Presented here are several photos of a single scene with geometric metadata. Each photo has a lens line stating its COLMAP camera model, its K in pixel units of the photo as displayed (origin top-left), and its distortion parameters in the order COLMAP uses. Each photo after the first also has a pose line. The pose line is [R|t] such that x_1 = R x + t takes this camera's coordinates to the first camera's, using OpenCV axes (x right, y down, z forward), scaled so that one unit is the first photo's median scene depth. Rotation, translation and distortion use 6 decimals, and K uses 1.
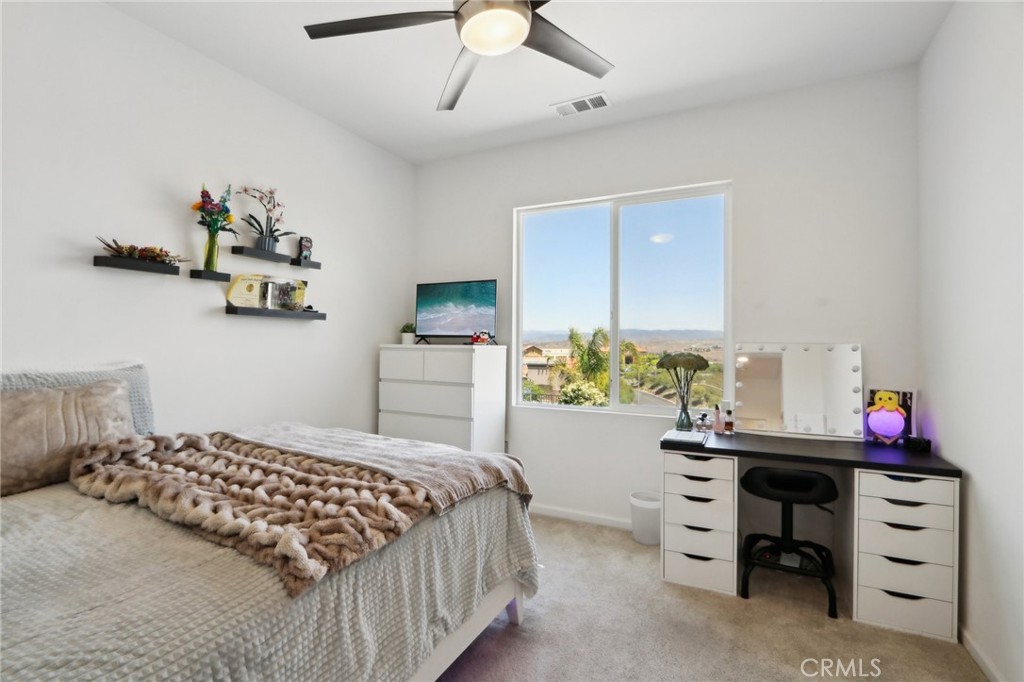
lens RADIAL K [[480.2, 0, 489.4], [0, 480.2, 346.6], [0, 0, 1]] dist [-0.015375, 0.002352]
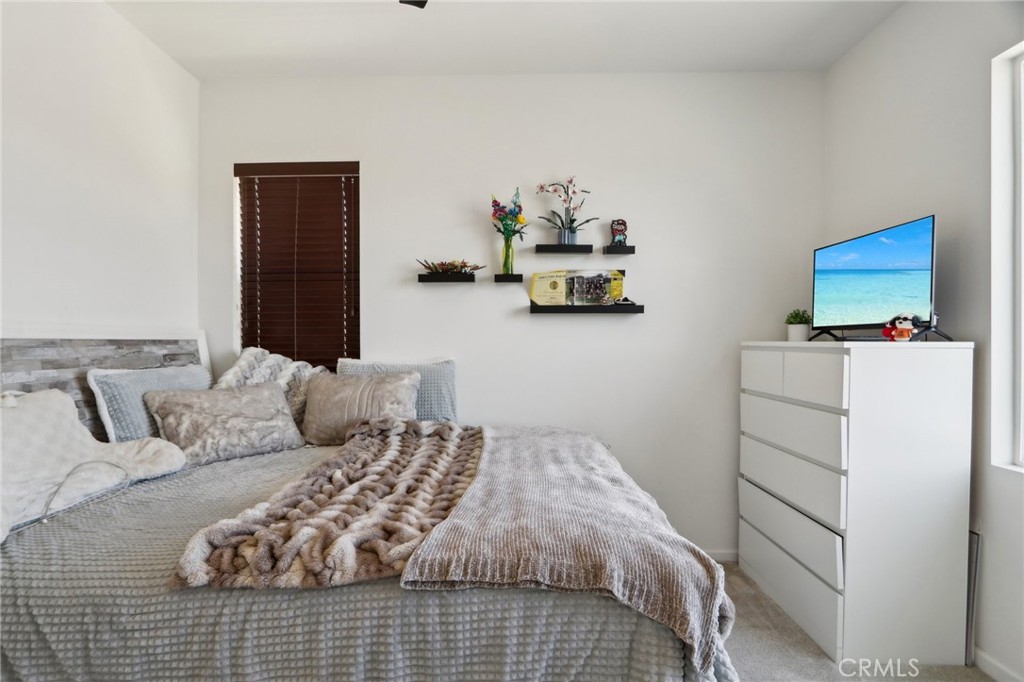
lens RADIAL K [[480.2, 0, 512.3], [0, 480.2, 344.6], [0, 0, 1]] dist [-0.015375, 0.002352]
pose [[0.468609, -0.004064, -0.883396, 0.343960], [0.001626, 0.999992, -0.003738, 0.002687], [0.883404, 0.000316, 0.468612, 0.484073]]
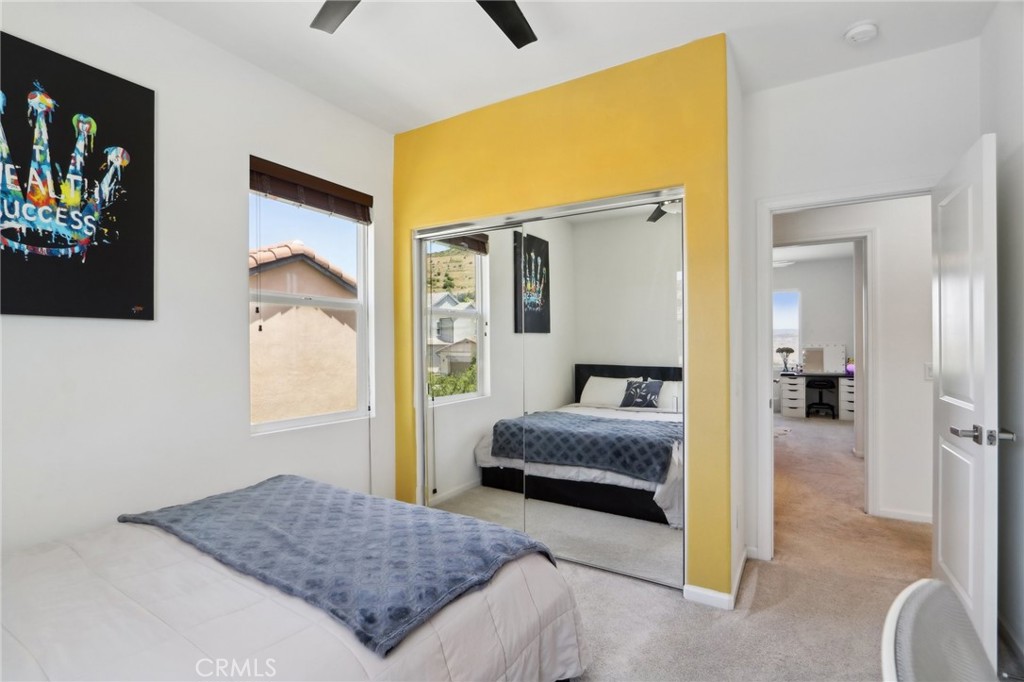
lens RADIAL K [[480.2, 0, 506.4], [0, 480.2, 343.8], [0, 0, 1]] dist [-0.015375, 0.002352]
pose [[0.998579, -0.000733, -0.053280, -0.713074], [0.000142, 0.999938, -0.011095, 0.016435], [0.053285, 0.011072, 0.998518, -1.256267]]
